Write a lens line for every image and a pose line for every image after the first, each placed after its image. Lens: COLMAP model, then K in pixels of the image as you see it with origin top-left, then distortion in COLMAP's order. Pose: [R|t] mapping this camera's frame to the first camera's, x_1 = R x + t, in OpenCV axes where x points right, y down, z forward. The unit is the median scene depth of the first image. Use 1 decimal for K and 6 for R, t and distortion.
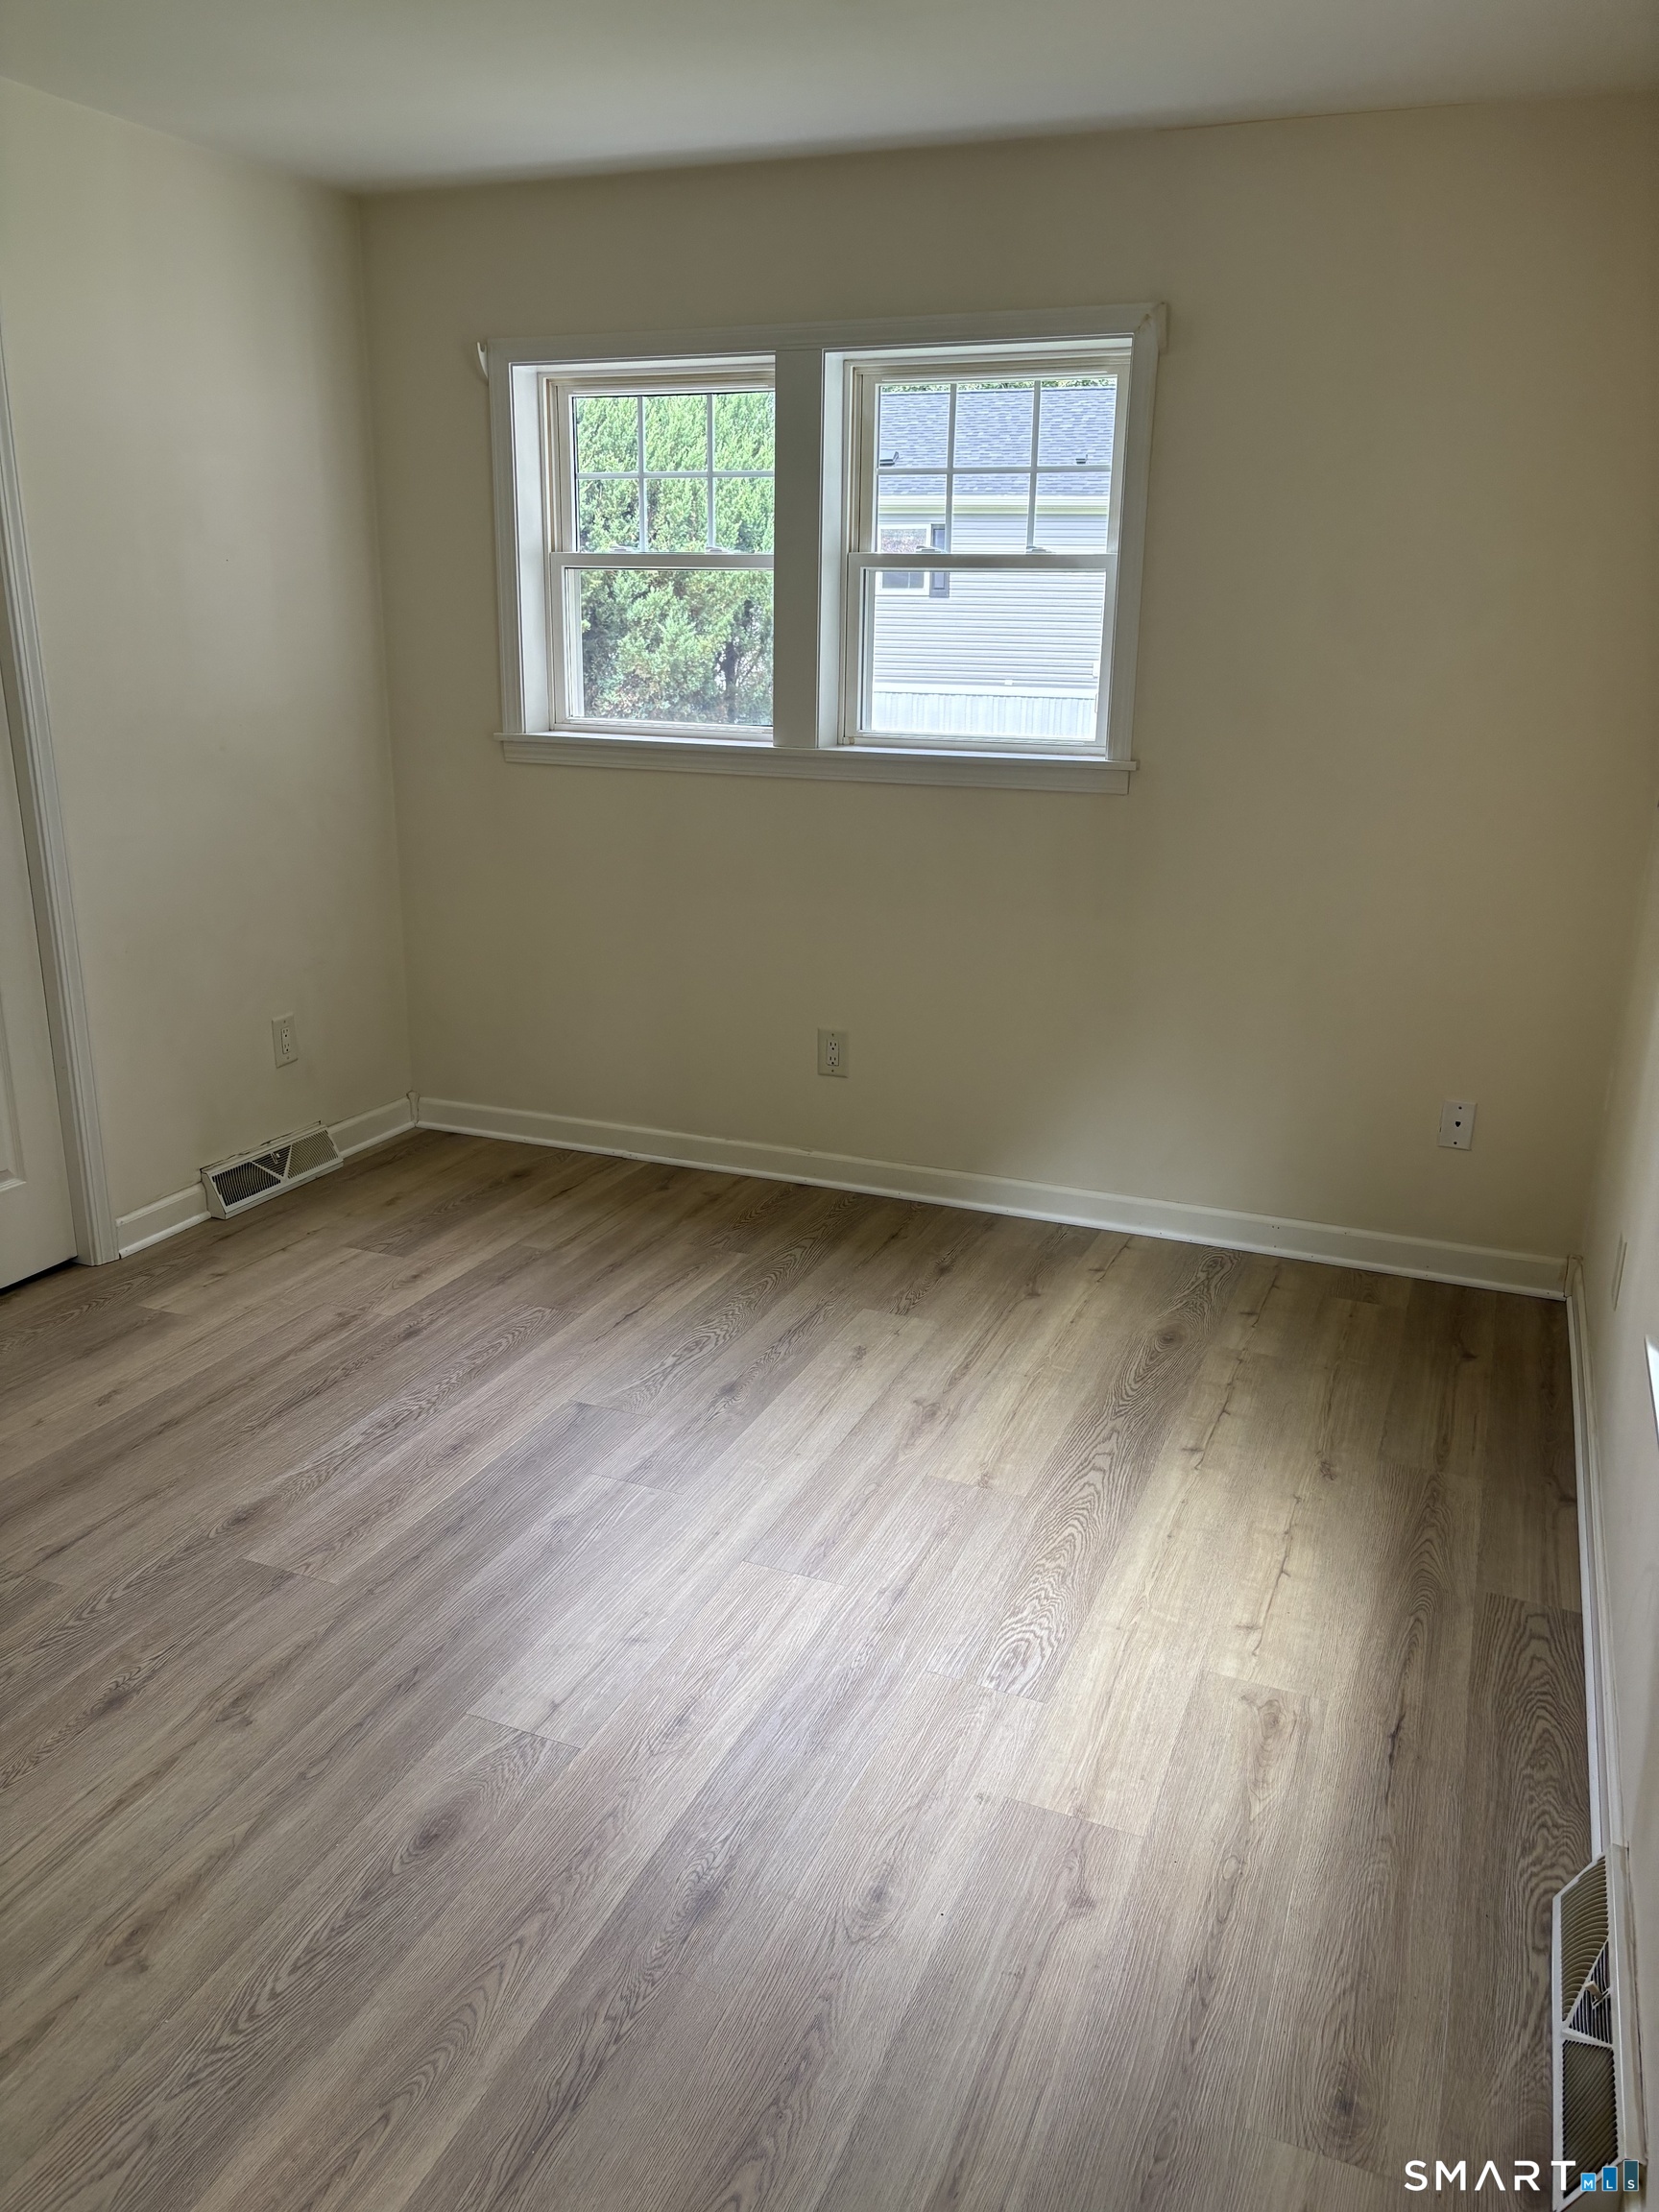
lens RADIAL K [[1668.4, 0, 836.0], [0, 1668.4, 1109.8], [0, 0, 1]] dist [0.048026, -0.058022]
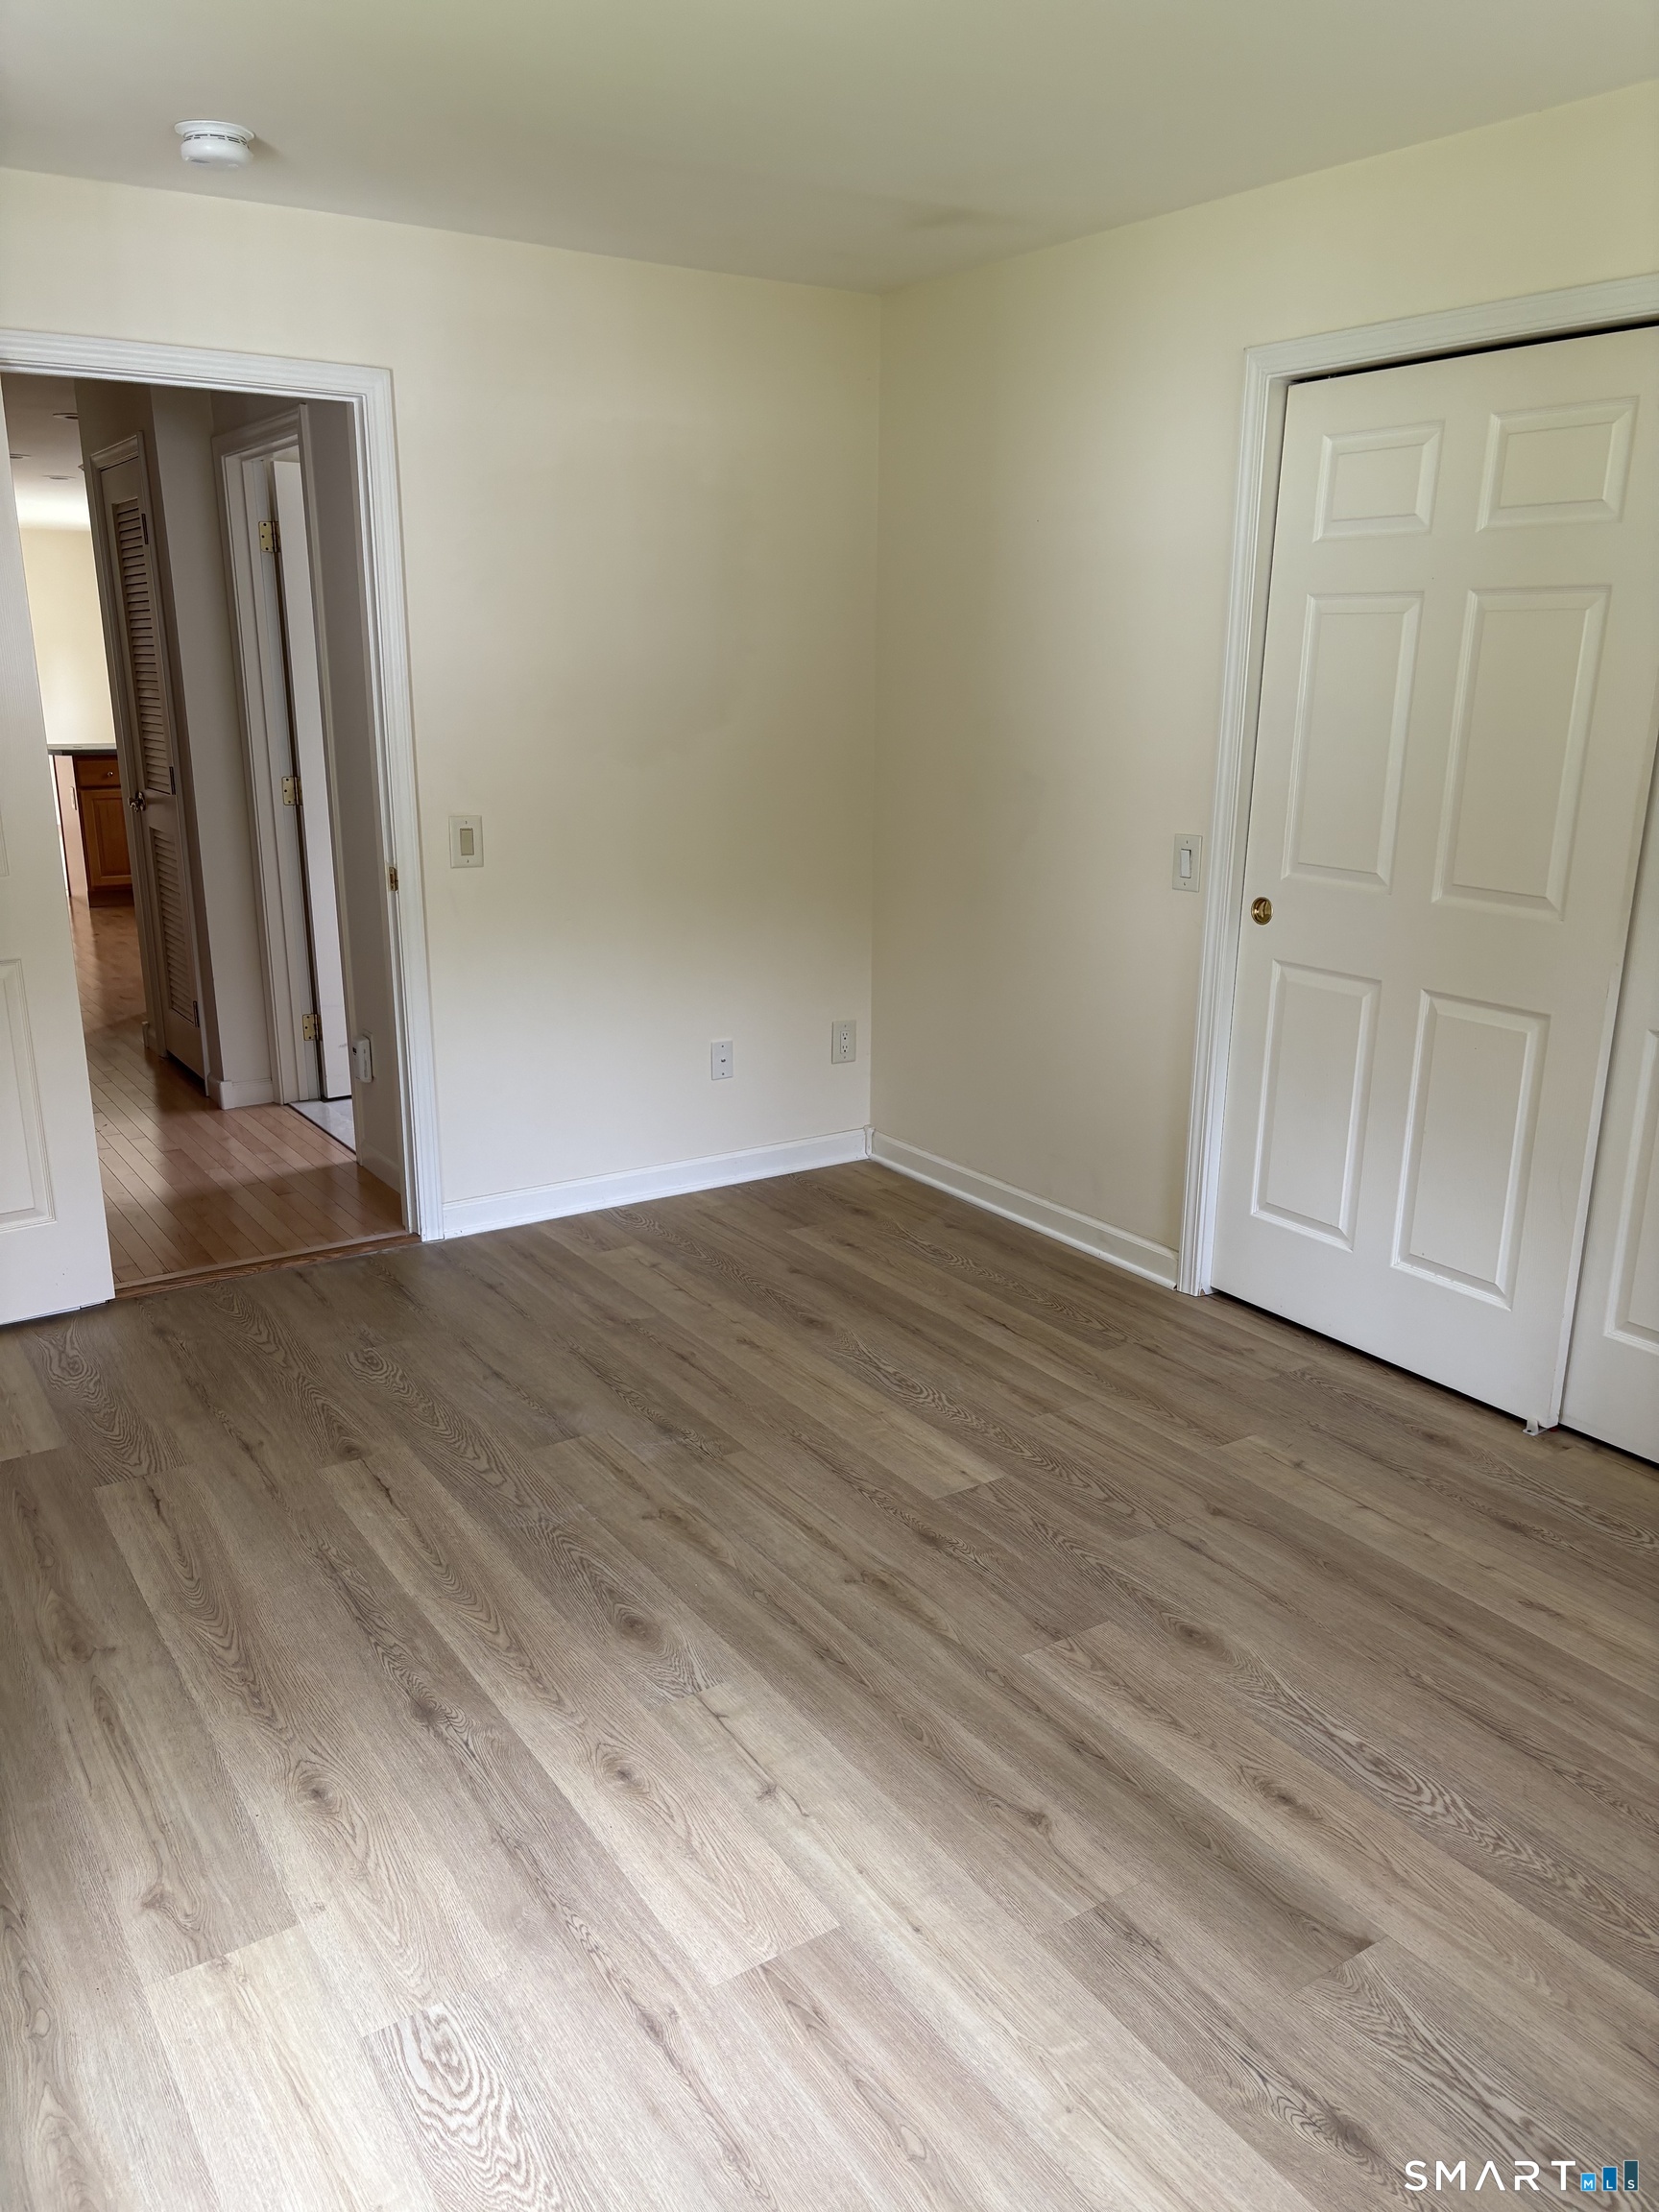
lens RADIAL K [[1668.4, 0, 836.0], [0, 1668.4, 1109.8], [0, 0, 1]] dist [0.048026, -0.058022]
pose [[-0.564153, 0.192545, -0.802906, 0.607104], [-0.254097, 0.884748, 0.390711, -0.442389], [0.785599, 0.424437, -0.450208, 1.483452]]
